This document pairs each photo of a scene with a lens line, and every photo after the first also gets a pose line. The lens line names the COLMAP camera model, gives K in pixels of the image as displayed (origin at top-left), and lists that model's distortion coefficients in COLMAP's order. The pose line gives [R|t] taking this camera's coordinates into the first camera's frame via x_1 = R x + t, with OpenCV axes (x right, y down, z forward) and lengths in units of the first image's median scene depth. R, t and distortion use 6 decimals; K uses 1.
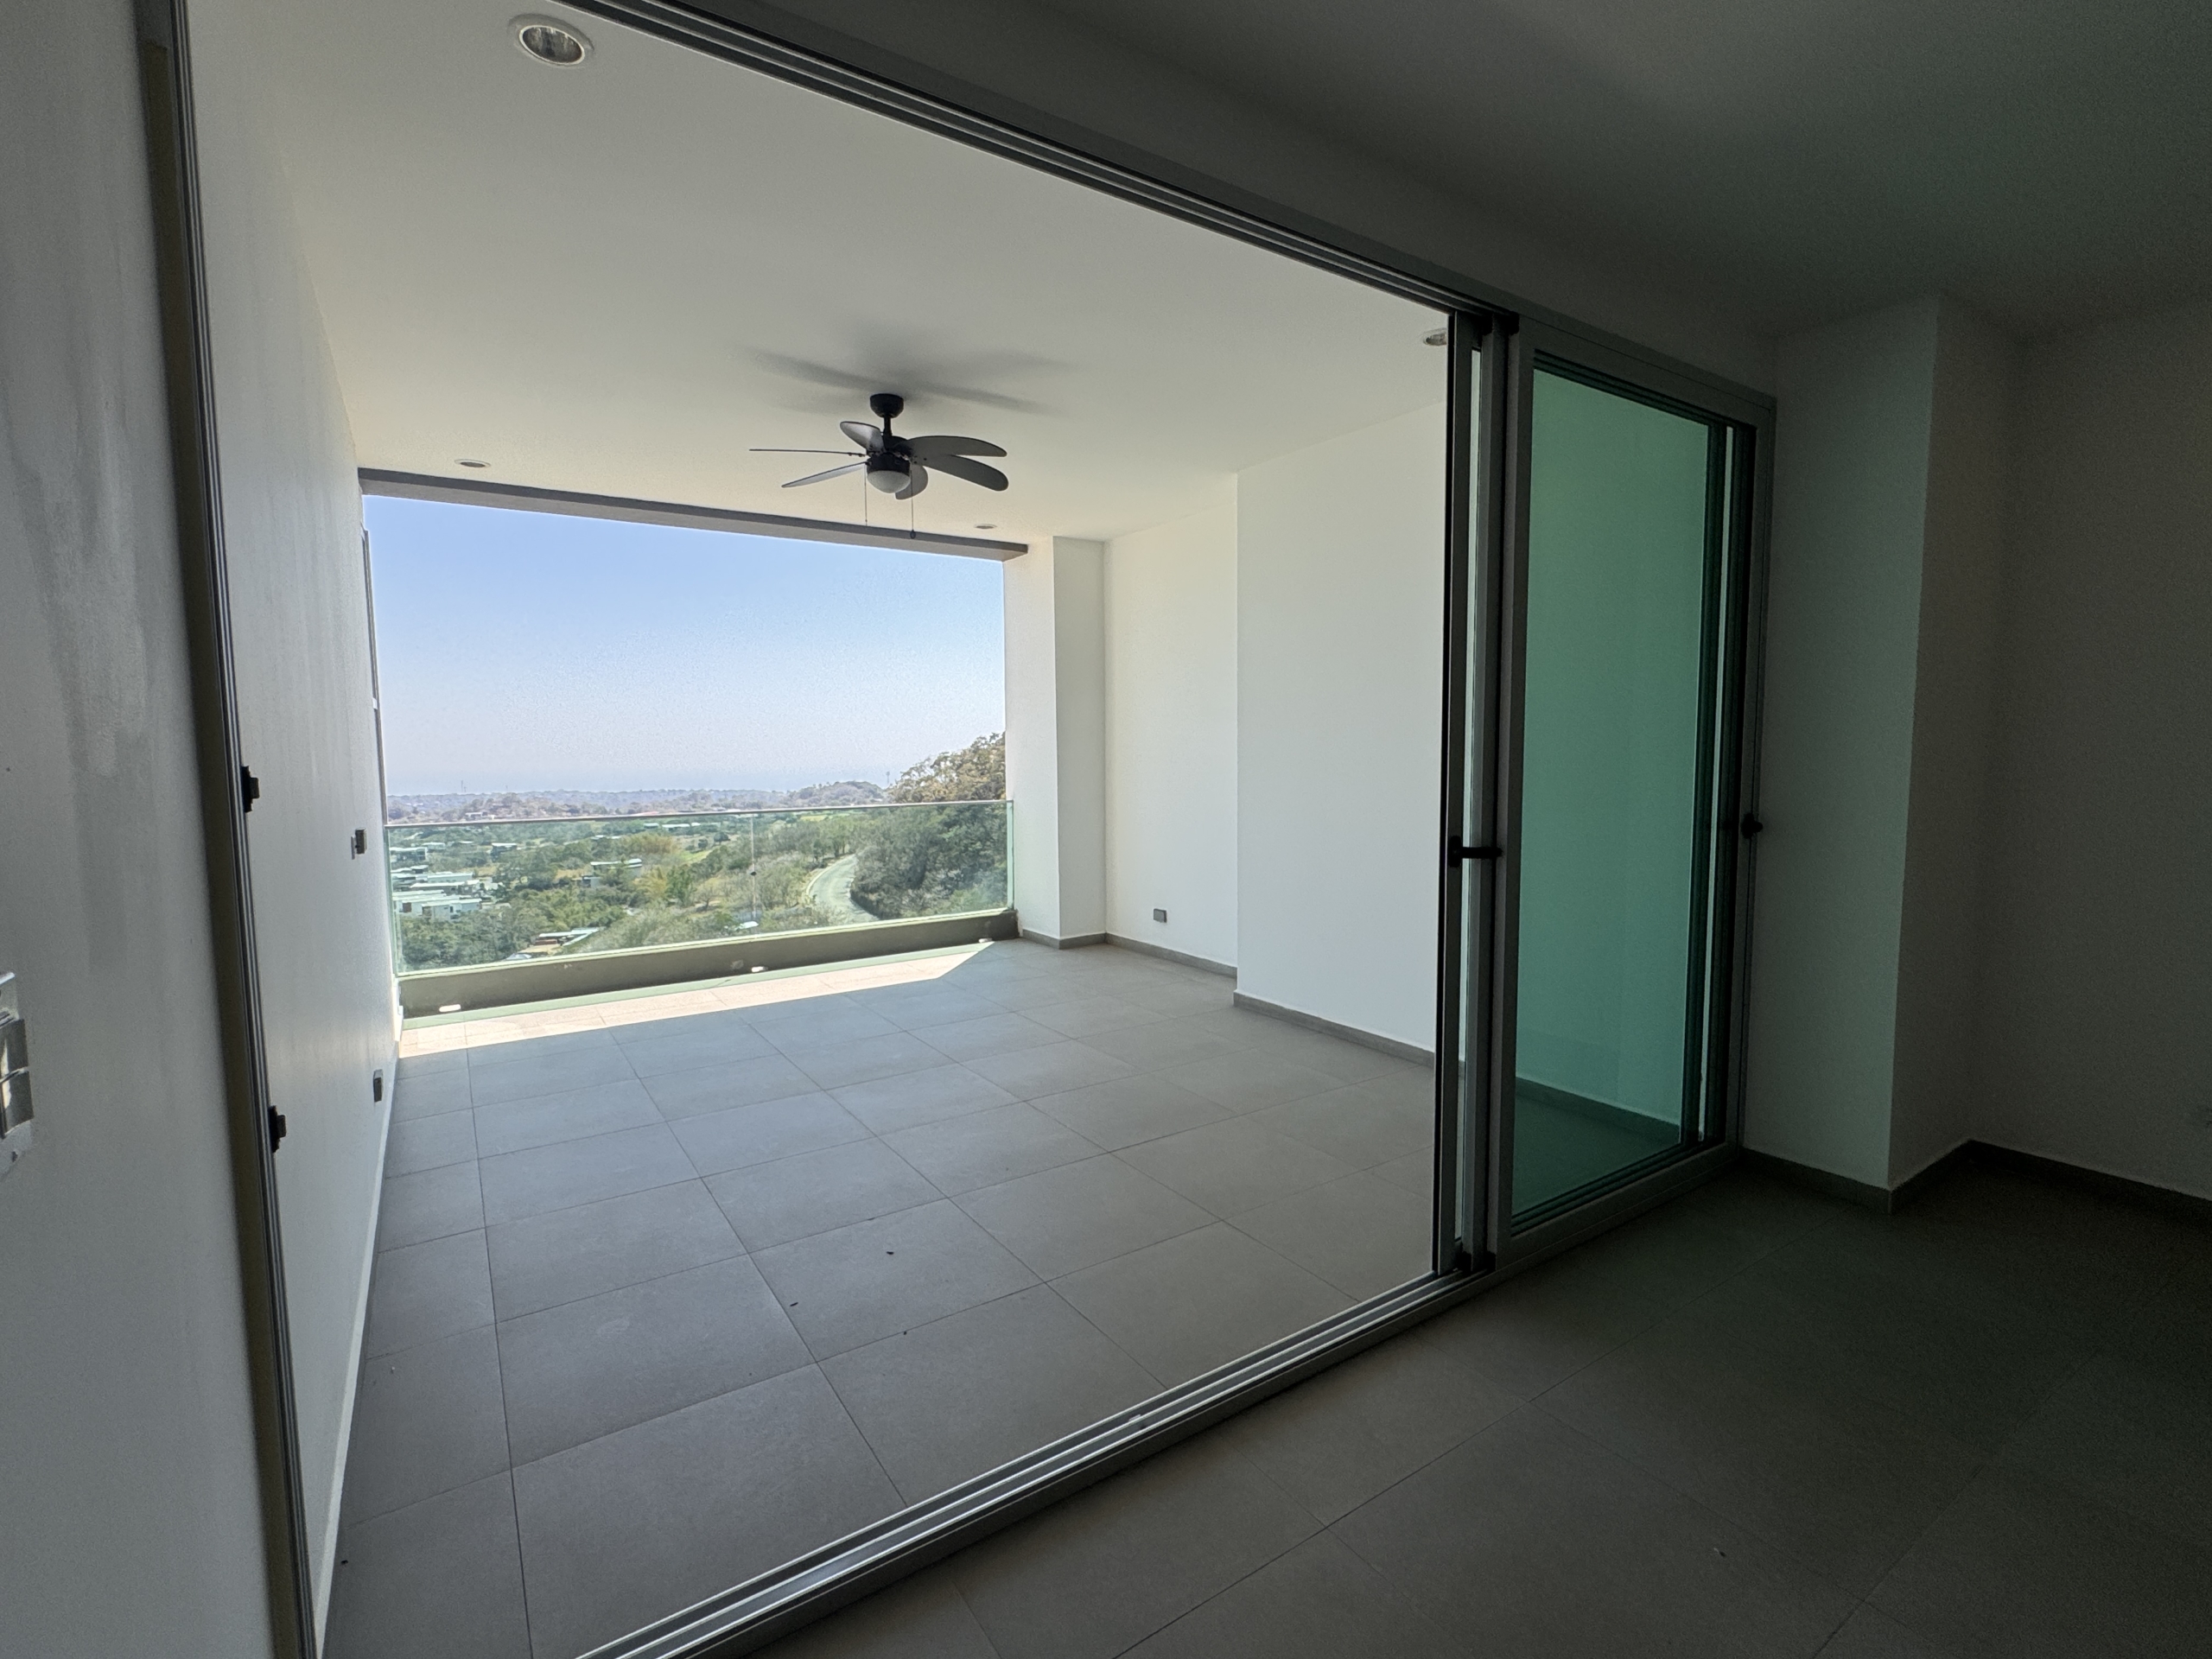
lens RADIAL K [[1014.1, 0, 1085.4], [0, 1014.1, 833.3], [0, 0, 1]] dist [0.003521, 0.000097]
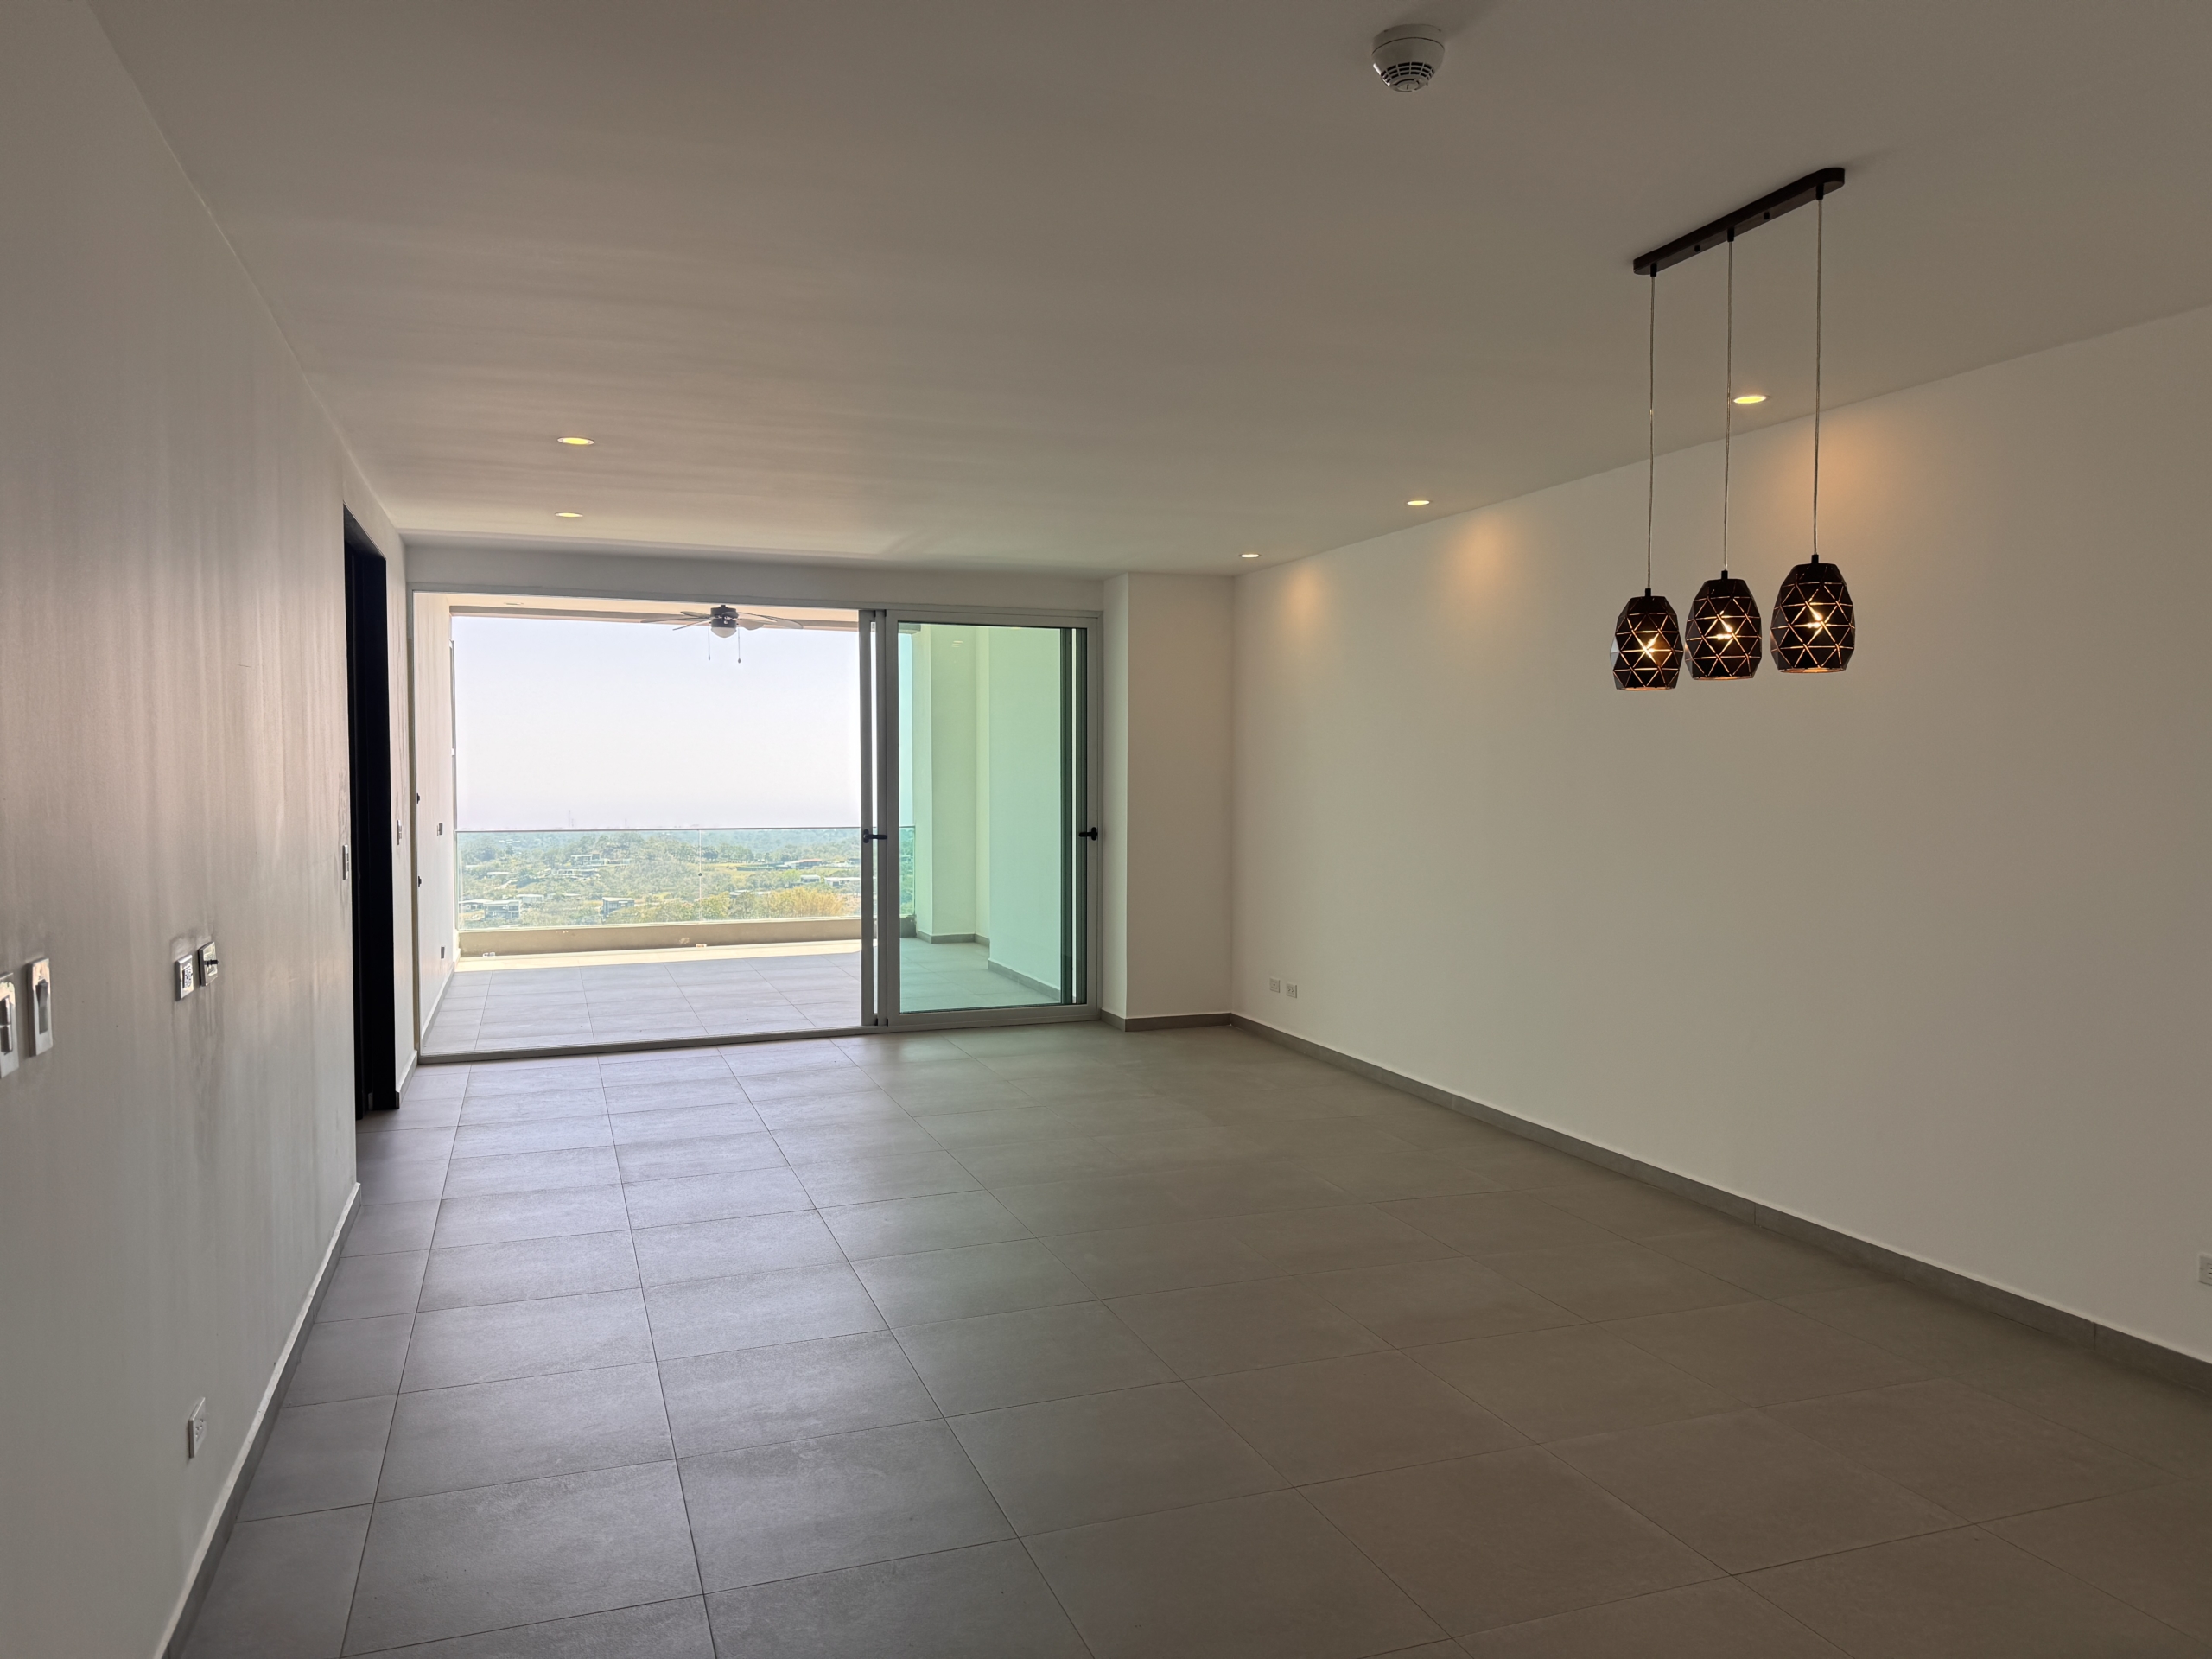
lens RADIAL K [[1511.5, 0, 1121.8], [0, 1511.5, 823.6], [0, 0, 1]] dist [0.026683, -0.000265]
pose [[0.979903, 0.018688, -0.198599, 0.745609], [-0.028883, 0.998403, -0.048561, 0.064367], [0.197374, 0.053321, 0.978877, -1.039395]]
